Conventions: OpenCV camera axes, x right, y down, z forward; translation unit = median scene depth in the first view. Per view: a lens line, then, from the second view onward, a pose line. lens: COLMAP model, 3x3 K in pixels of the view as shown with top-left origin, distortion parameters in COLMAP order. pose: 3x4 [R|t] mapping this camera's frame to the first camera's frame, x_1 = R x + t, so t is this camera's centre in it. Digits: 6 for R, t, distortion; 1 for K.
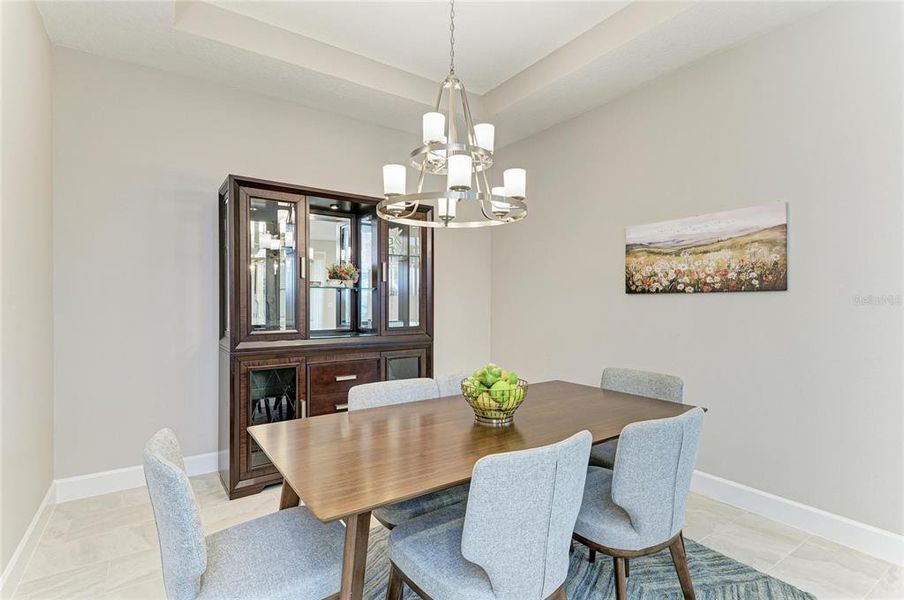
lens RADIAL K [[434.1, 0, 452.0], [0, 434.1, 300.0], [0, 0, 1]] dist [0.023400, 0.000044]
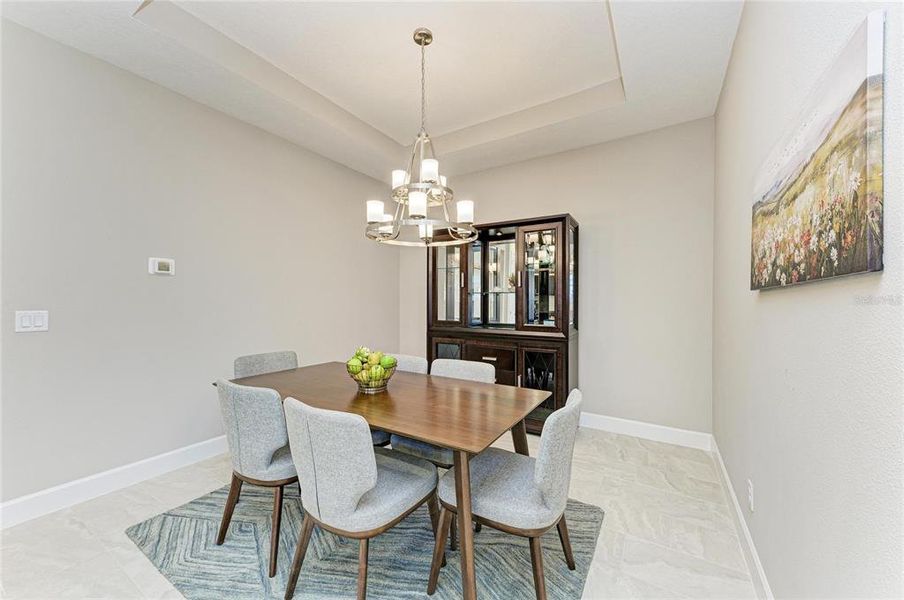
lens RADIAL K [[332.8, 0, 452.0], [0, 332.8, 300.0], [0, 0, 1]] dist [0.006666, -0.000033]
pose [[0.411944, -0.005293, -0.911194, 0.759495], [-0.001905, 0.999976, -0.006670, 0.002495], [0.911207, 0.004483, 0.411924, 0.526742]]
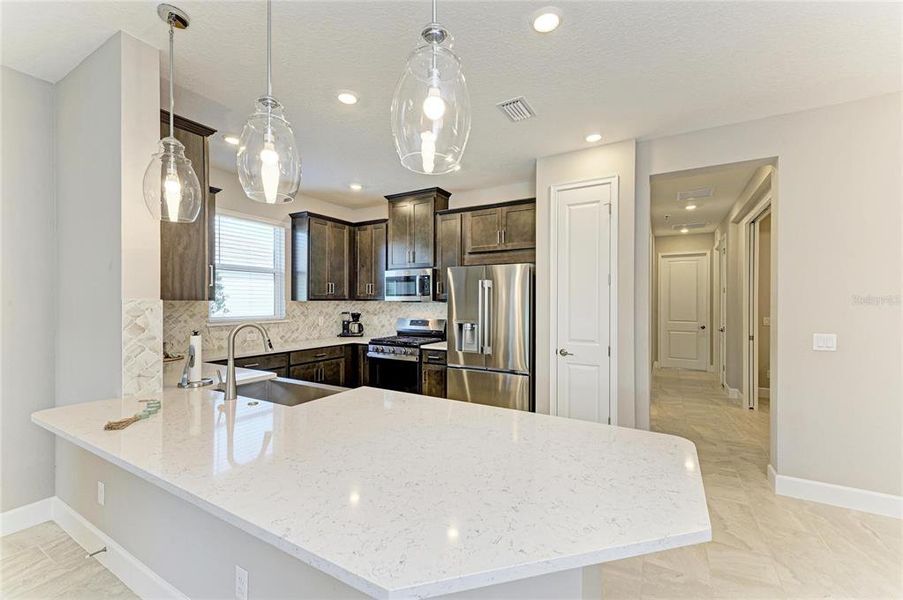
lens RADIAL K [[364.5, 0, 451.5], [0, 364.5, 300.0], [0, 0, 1]] dist [0.000805, 0.000164]
pose [[-0.896914, -0.006458, -0.442157, 1.030482], [-0.003893, 0.999970, -0.006709, -0.054666], [0.442187, -0.004297, -0.896913, 0.438634]]
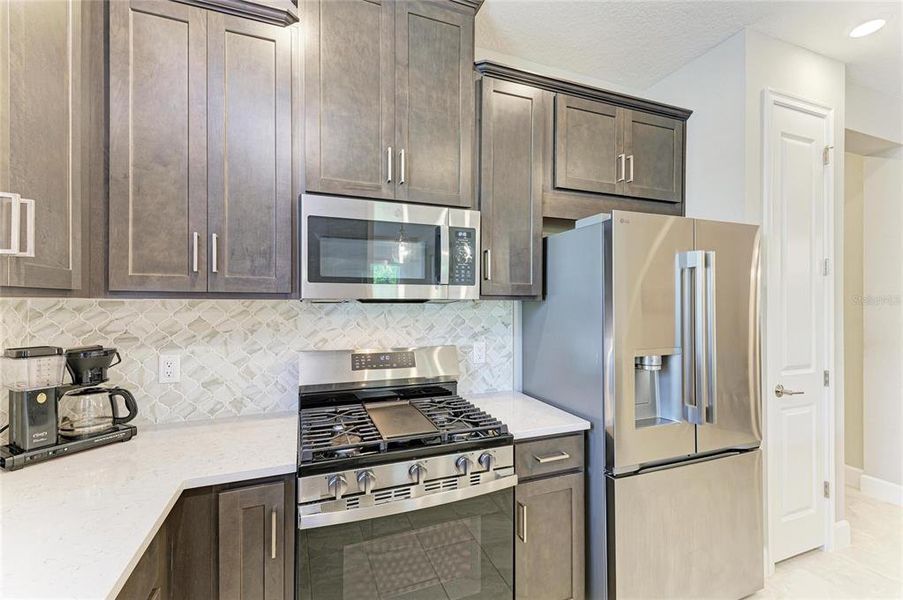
lens RADIAL K [[387.4, 0, 452.5], [0, 387.4, 300.9], [0, 0, 1]] dist [0.011658, -0.000070]
pose [[-0.212892, -0.003551, -0.977069, 1.018264], [-0.002252, 0.999993, -0.003143, -0.056723], [0.977073, 0.001532, -0.212898, -0.948095]]
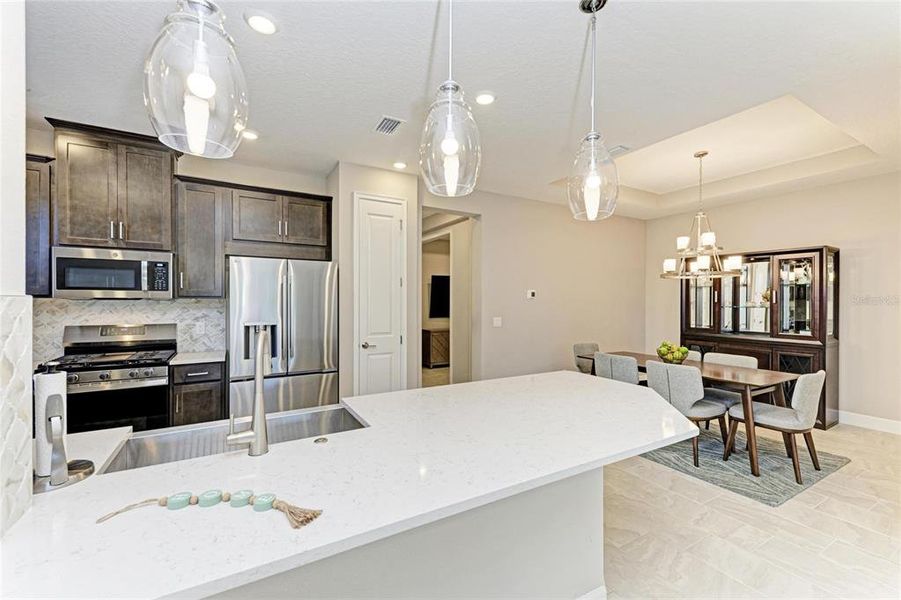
lens RADIAL K [[368.8, 0, 451.3], [0, 368.8, 302.0], [0, 0, 1]] dist [0.017500, -0.008579]
pose [[-0.064137, 0.002241, -0.997939, 1.511831], [-0.003430, 0.999991, 0.002466, -0.055175], [0.997935, 0.003581, -0.064129, -0.084925]]
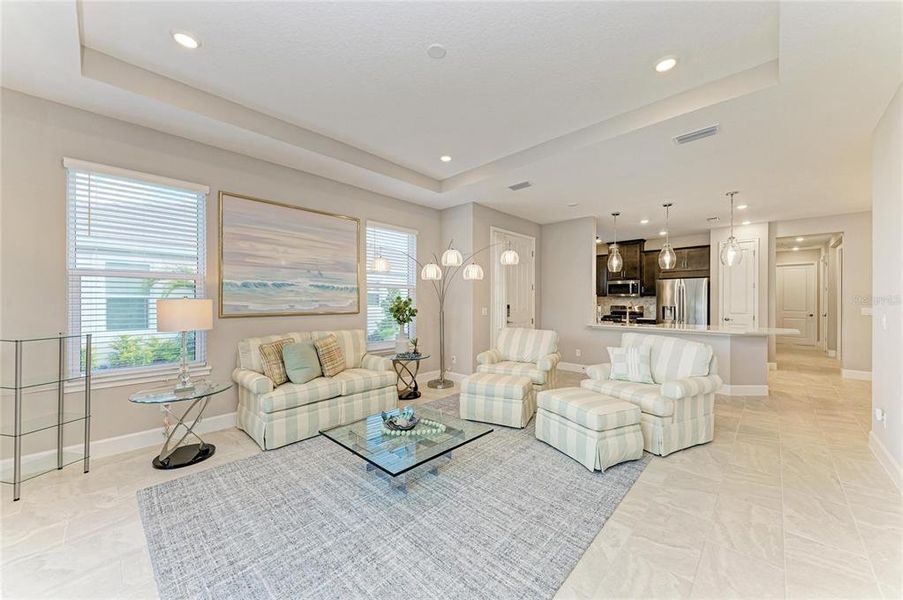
lens RADIAL K [[327.5, 0, 452.6], [0, 327.5, 302.3], [0, 0, 1]] dist [0.002408, -0.000296]
pose [[-0.976194, -0.002395, -0.216888, 2.617960], [-0.002789, 0.999995, 0.001509, -0.006971], [0.216883, 0.002078, -0.976195, 1.405742]]
